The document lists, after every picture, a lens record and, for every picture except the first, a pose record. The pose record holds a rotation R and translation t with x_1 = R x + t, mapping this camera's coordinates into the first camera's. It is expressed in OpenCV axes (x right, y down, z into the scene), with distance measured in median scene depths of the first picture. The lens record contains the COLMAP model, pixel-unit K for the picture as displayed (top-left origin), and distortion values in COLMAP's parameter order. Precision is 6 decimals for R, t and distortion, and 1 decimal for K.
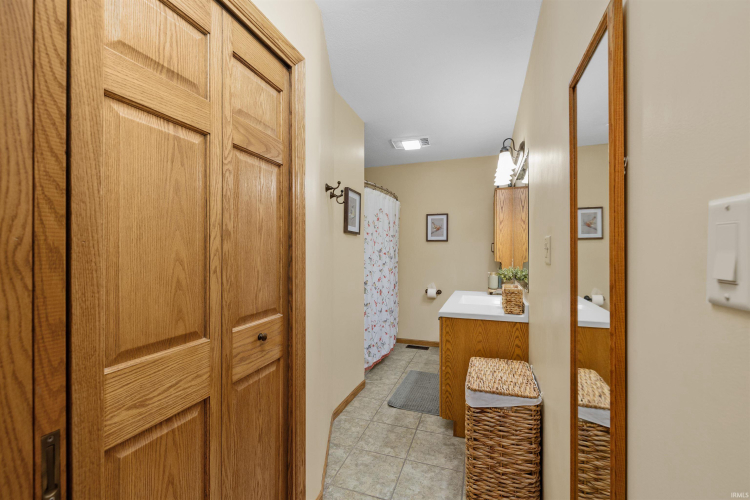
lens RADIAL K [[328.7, 0, 369.9], [0, 328.7, 240.5], [0, 0, 1]] dist [-0.000923, -0.000019]
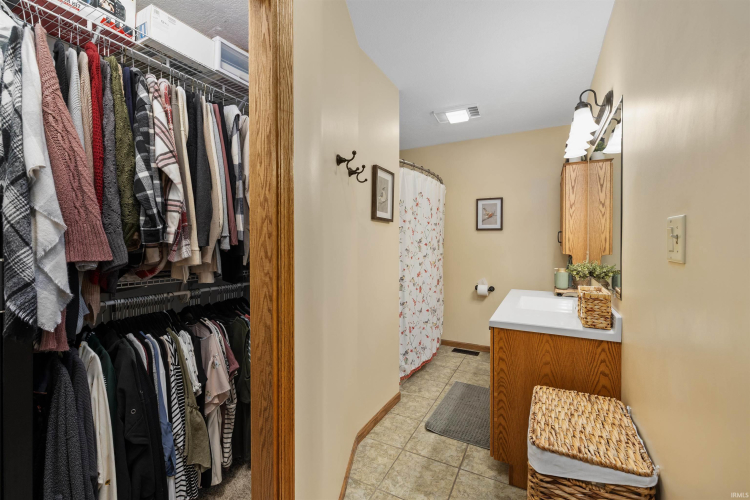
lens RADIAL K [[328.7, 0, 369.9], [0, 328.7, 240.5], [0, 0, 1]] dist [-0.000923, -0.000019]
pose [[0.988646, -0.003487, -0.150225, 0.042104], [0.007782, 0.999577, 0.028010, 0.005744], [0.150063, -0.028861, 0.988255, 0.173690]]
